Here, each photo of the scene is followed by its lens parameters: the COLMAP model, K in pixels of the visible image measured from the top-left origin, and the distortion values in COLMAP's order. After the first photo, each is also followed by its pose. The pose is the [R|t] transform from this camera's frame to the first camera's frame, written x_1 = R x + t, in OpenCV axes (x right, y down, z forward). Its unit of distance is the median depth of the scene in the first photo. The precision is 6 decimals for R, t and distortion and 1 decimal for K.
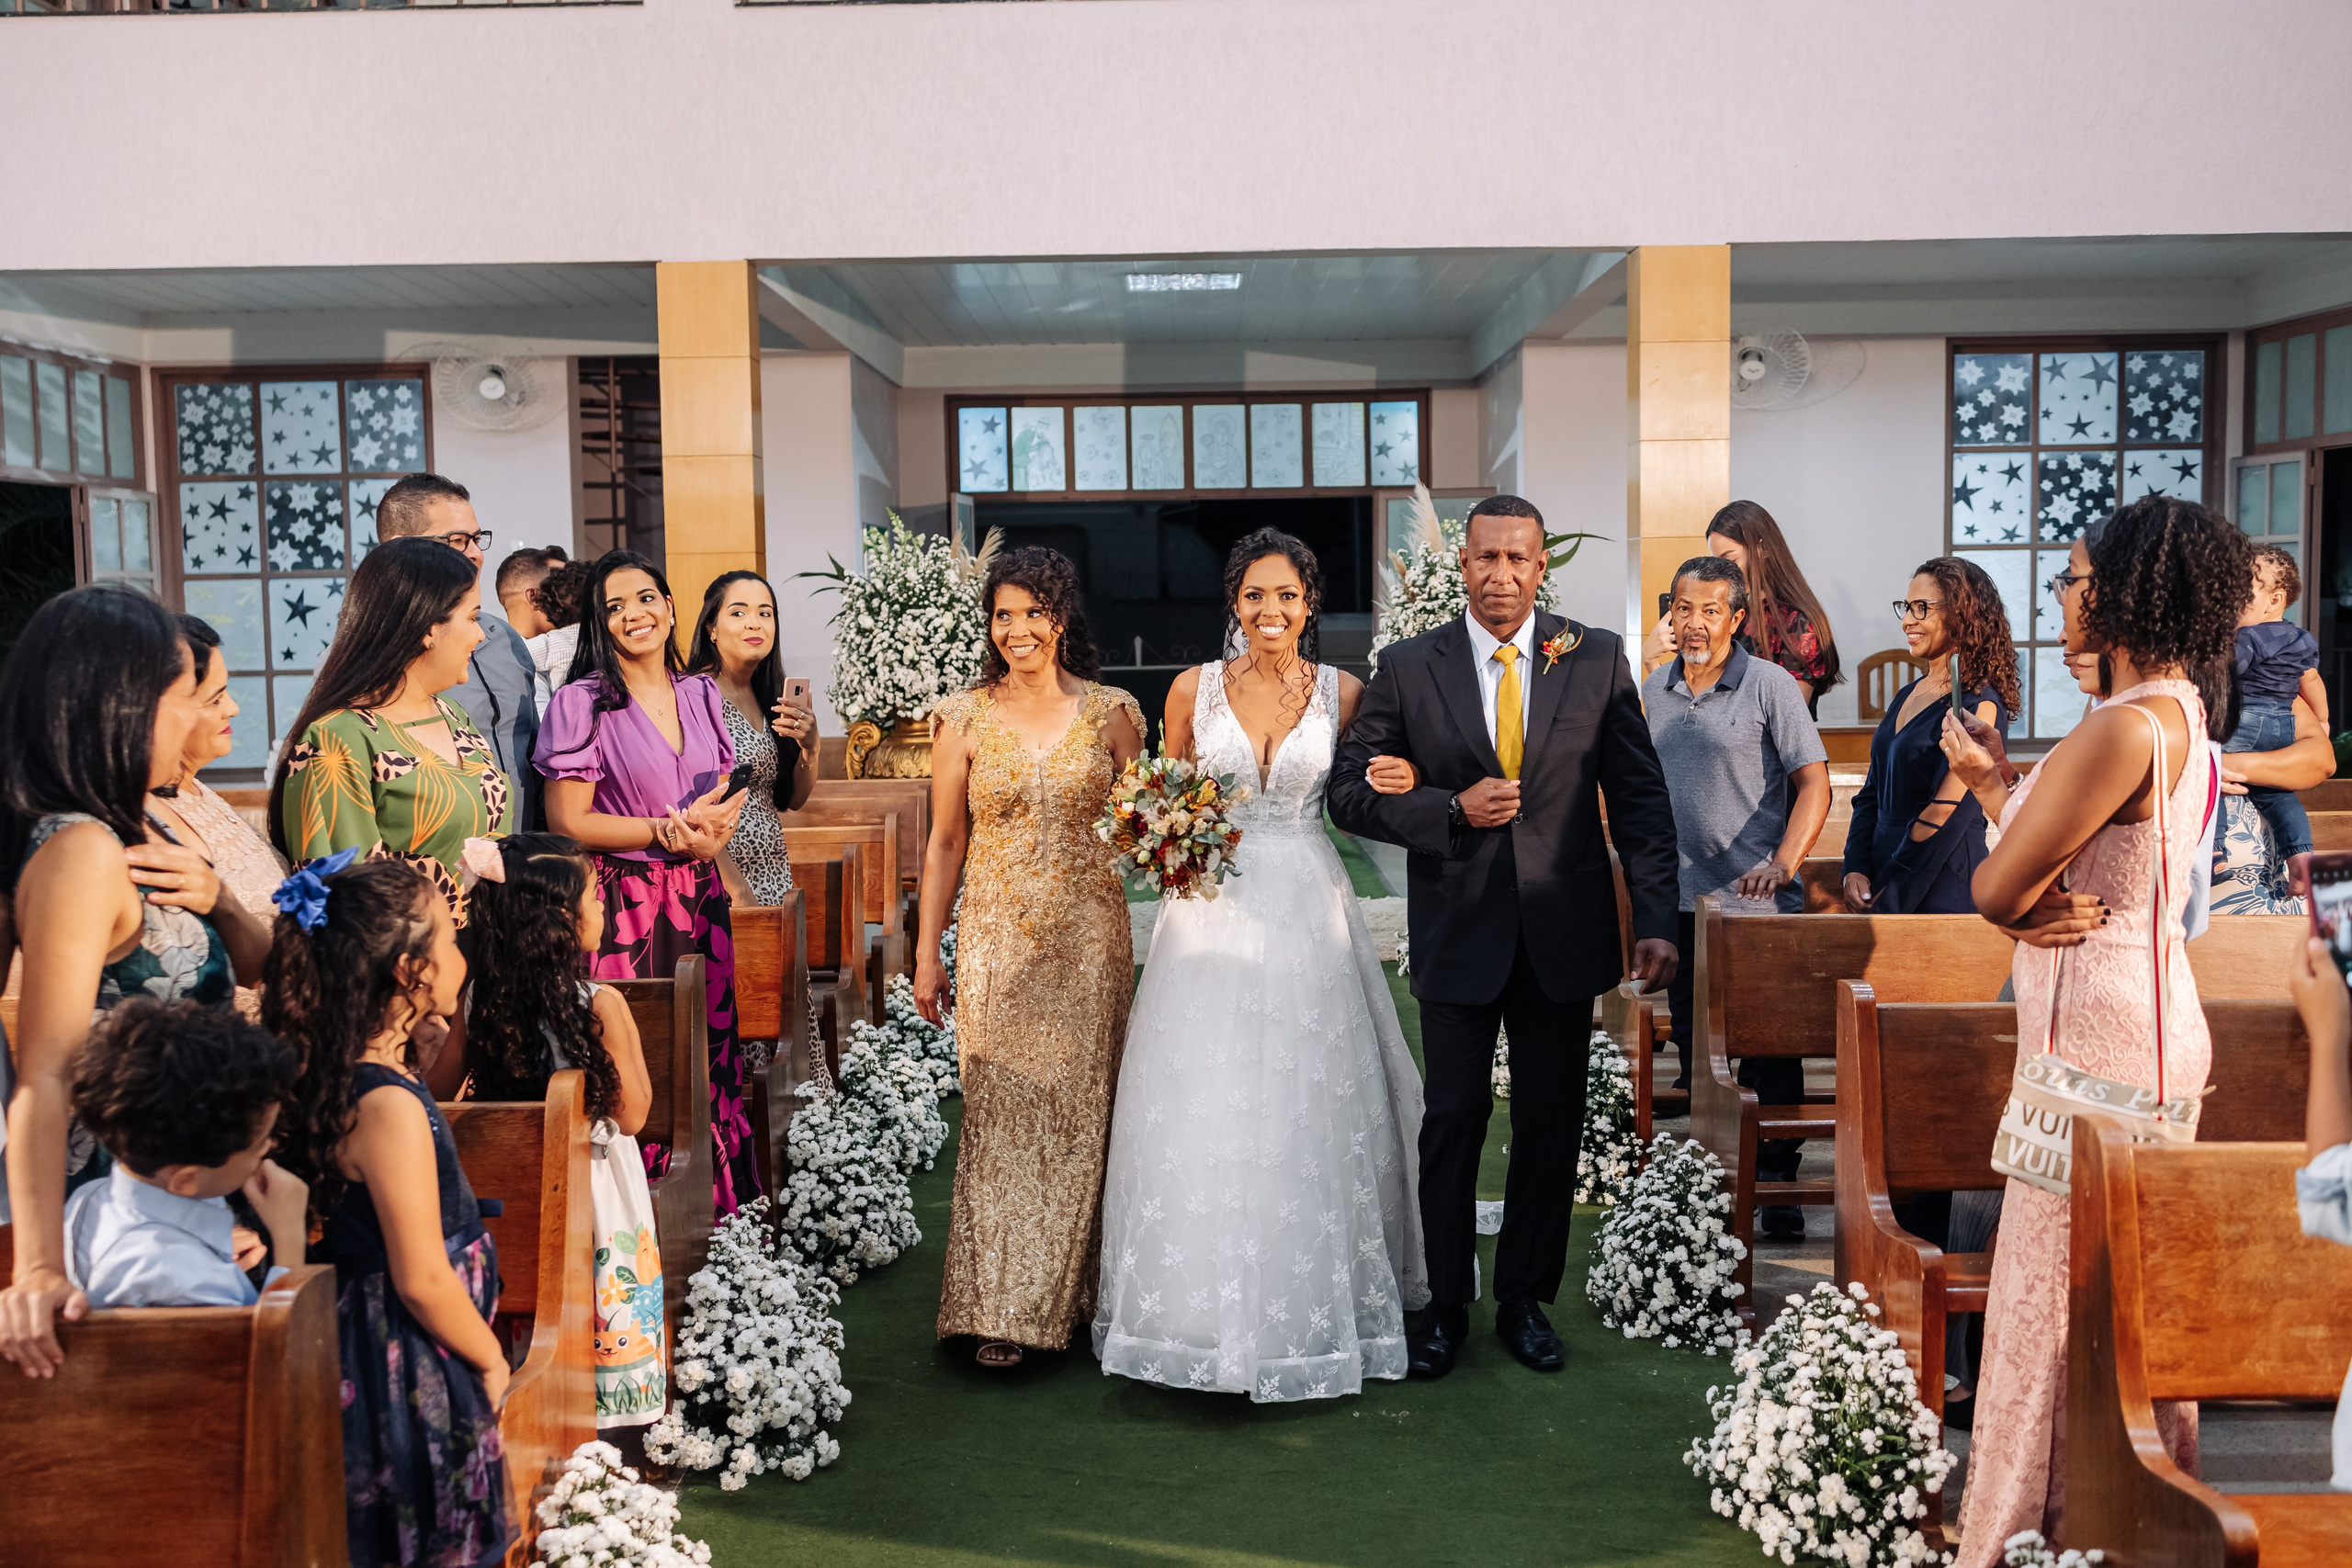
lens RADIAL K [[2294.8, 0, 1191.1], [0, 2294.8, 776.5], [0, 0, 1]] dist [-0.007985, 0.029779]
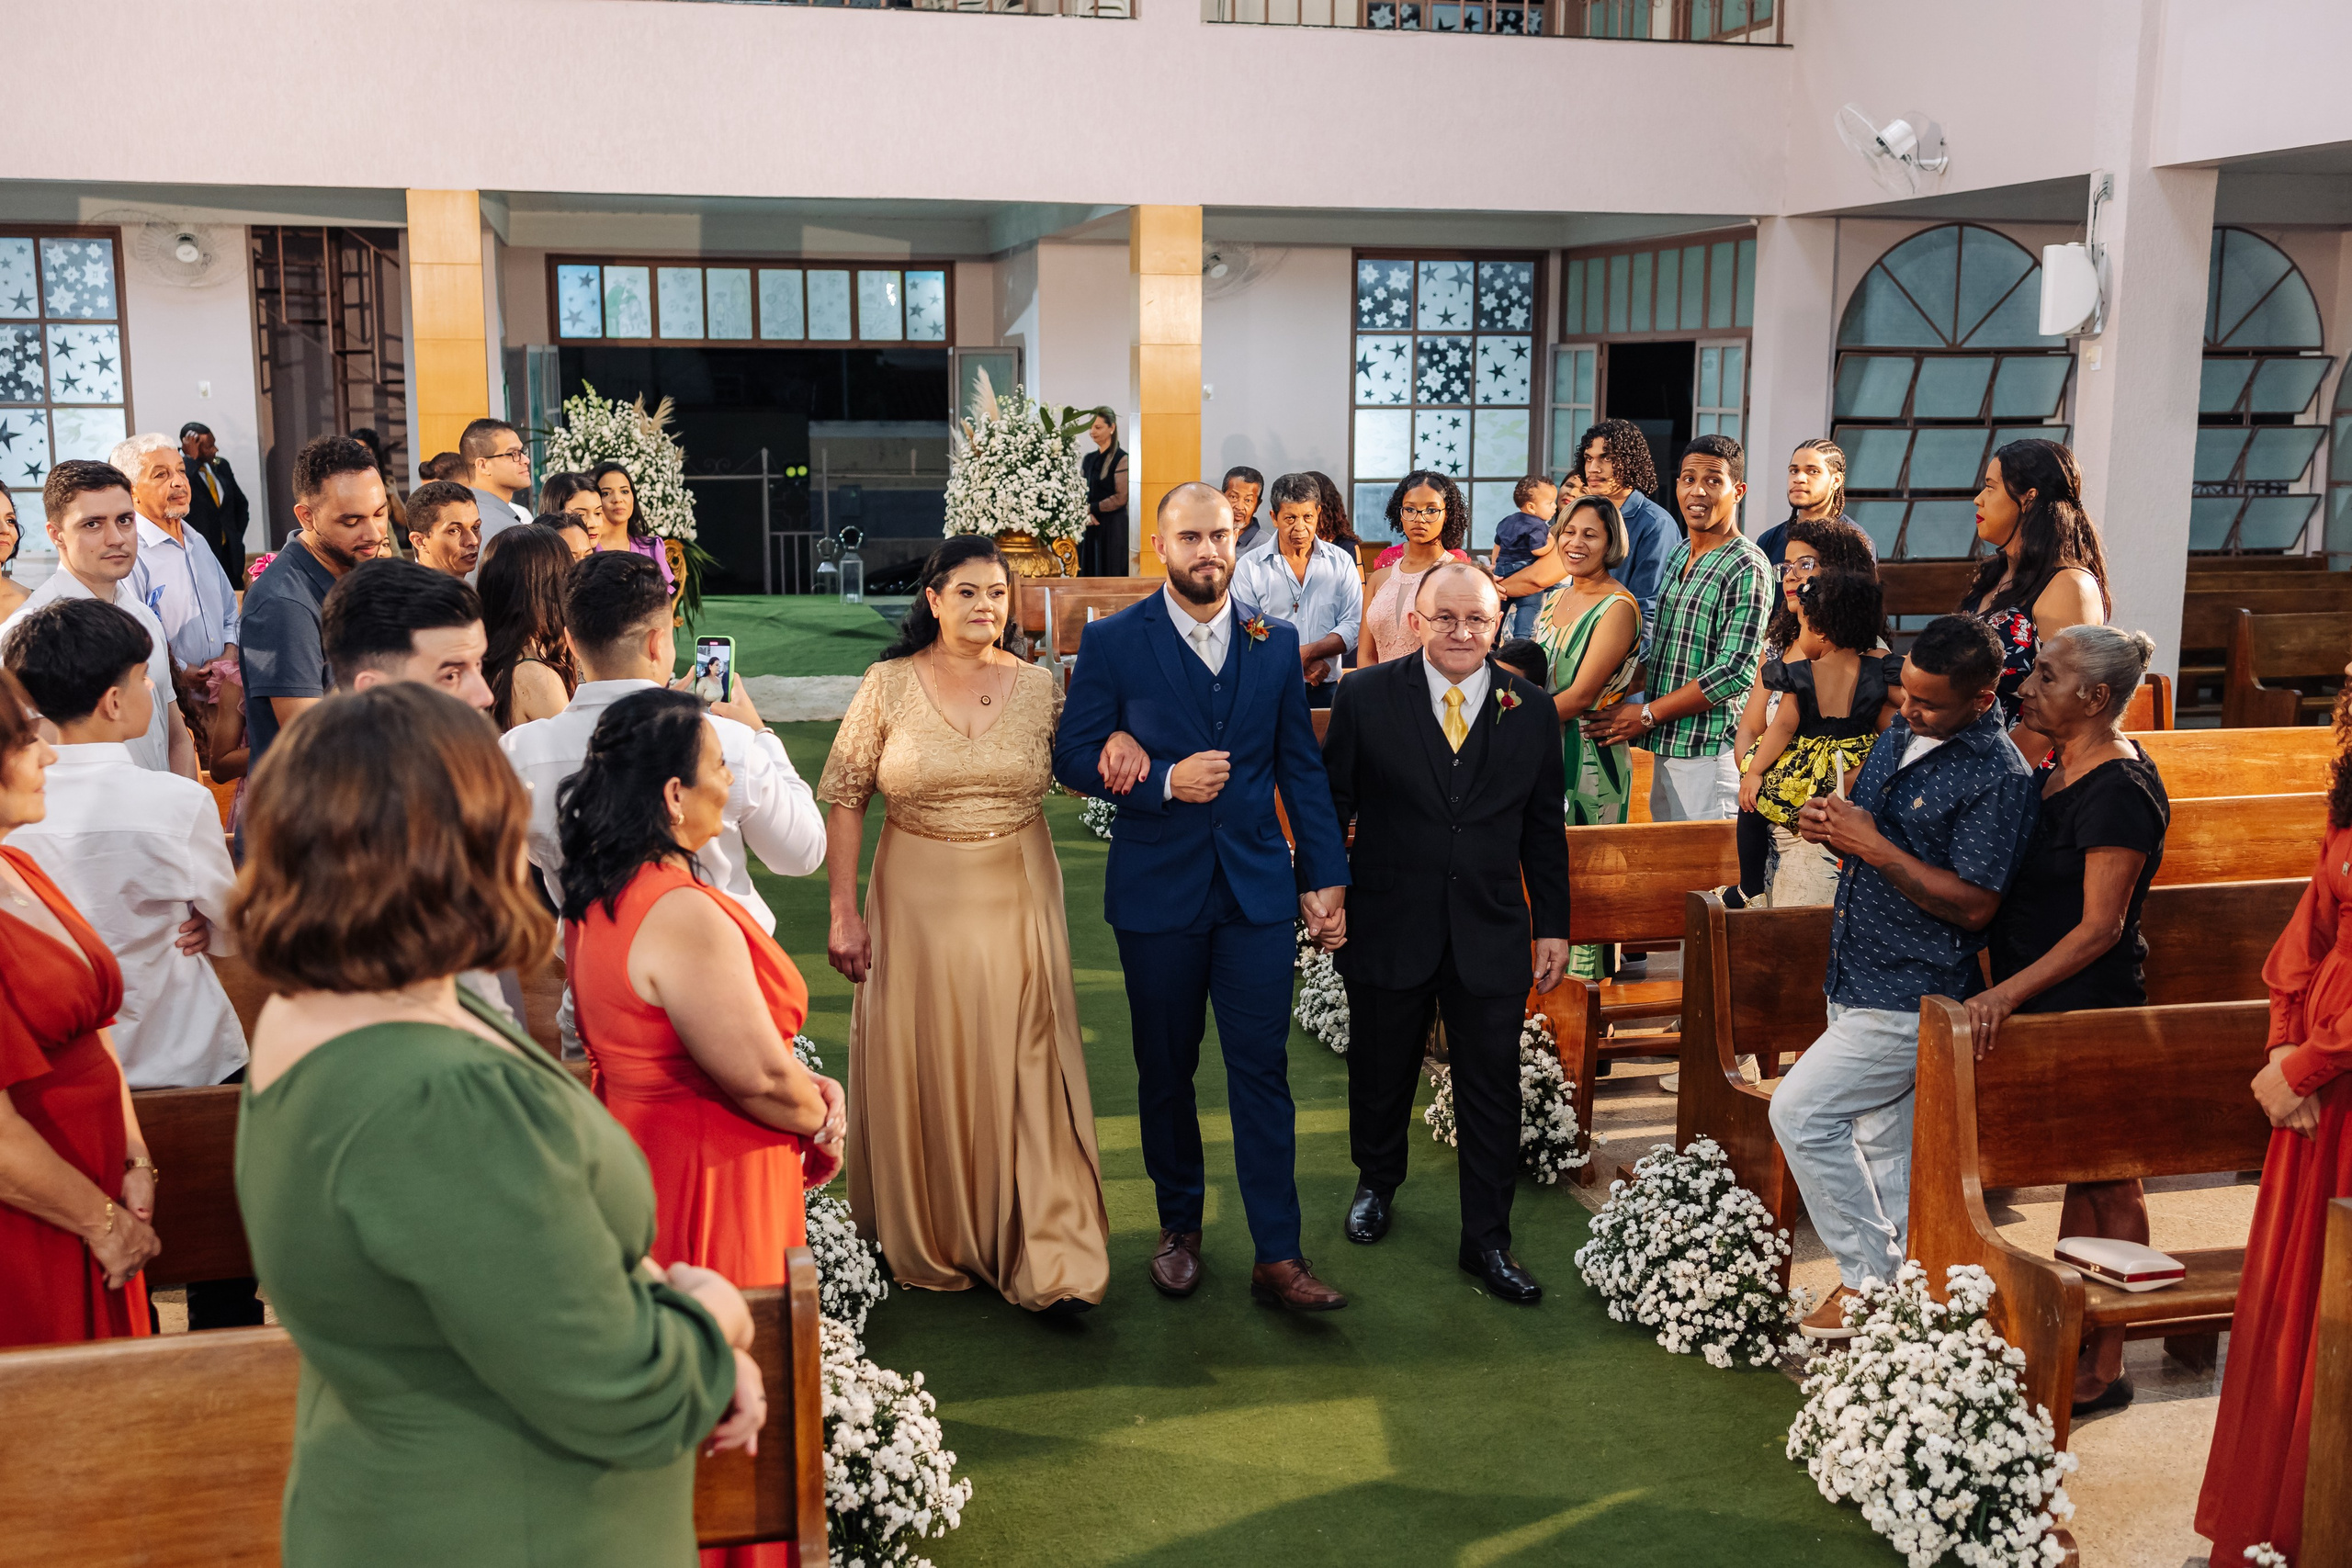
lens RADIAL K [[2335.6, 0, 1176.2], [0, 2335.6, 800.3], [0, 0, 1]] dist [0.037433, -0.008924]
pose [[0.972296, -0.023951, 0.232522, -0.093427], [0.000315, 0.994870, 0.101159, -0.009628], [-0.233752, -0.098283, 0.967316, -0.321121]]
